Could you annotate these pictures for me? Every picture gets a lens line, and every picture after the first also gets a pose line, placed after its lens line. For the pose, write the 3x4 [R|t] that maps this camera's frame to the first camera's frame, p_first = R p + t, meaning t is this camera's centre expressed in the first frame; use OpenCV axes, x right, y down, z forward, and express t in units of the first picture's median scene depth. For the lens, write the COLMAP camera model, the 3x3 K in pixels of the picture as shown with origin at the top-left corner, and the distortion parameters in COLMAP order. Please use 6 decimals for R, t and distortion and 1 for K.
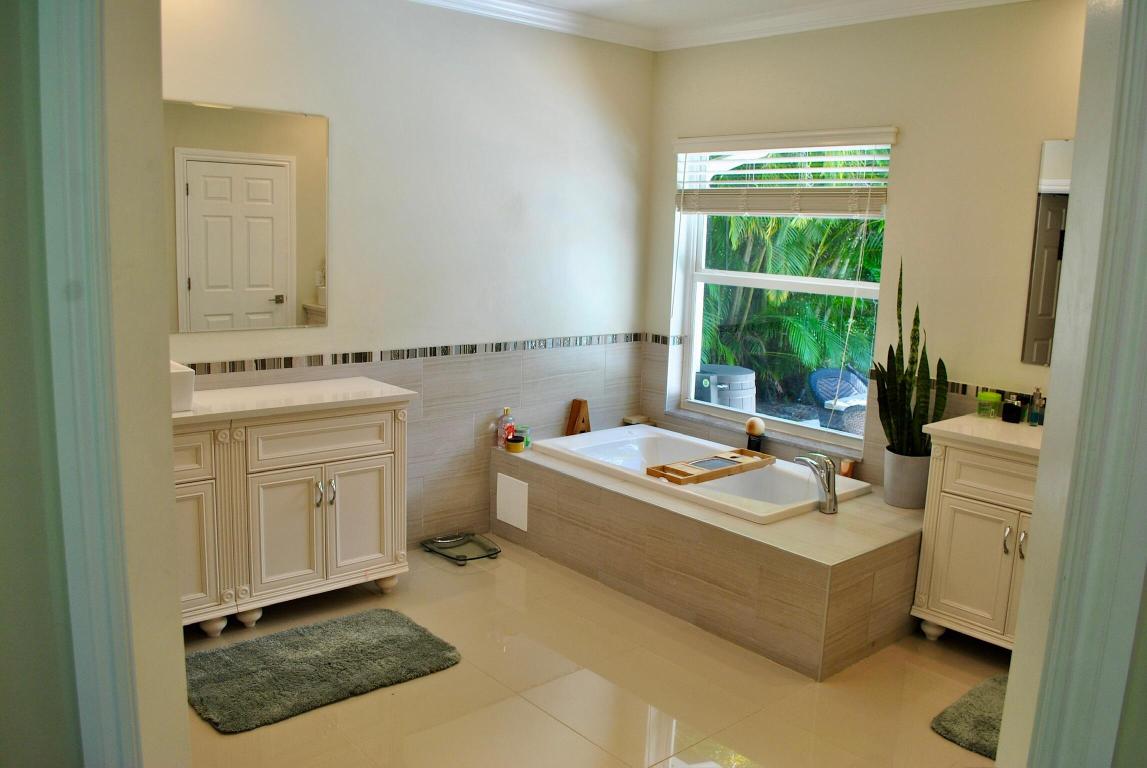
lens RADIAL K [[911.2, 0, 573.5], [0, 911.2, 384.0], [0, 0, 1]] dist [-0.058547, -0.000611]
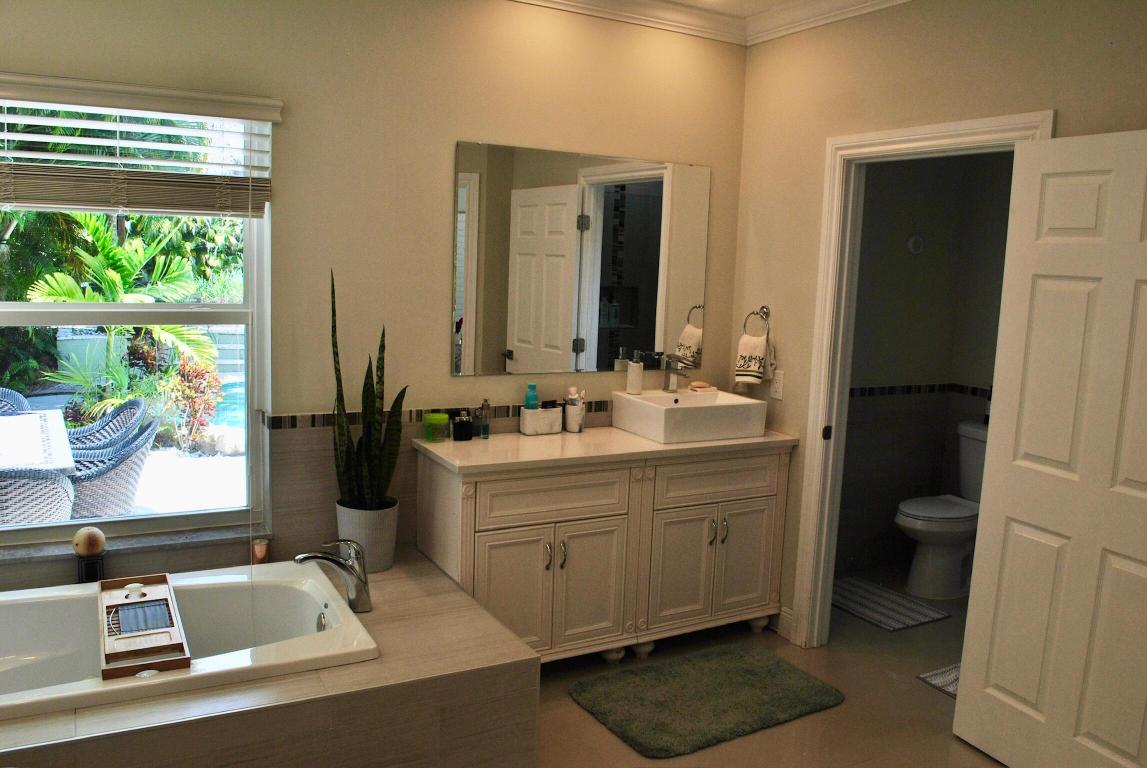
lens RADIAL K [[911.2, 0, 573.5], [0, 911.2, 384.0], [0, 0, 1]] dist [-0.058547, -0.000611]
pose [[0.212056, -0.165727, 0.963103, -0.369459], [0.130598, 0.981482, 0.140135, -0.123271], [-0.968492, 0.096063, 0.229773, 0.603096]]
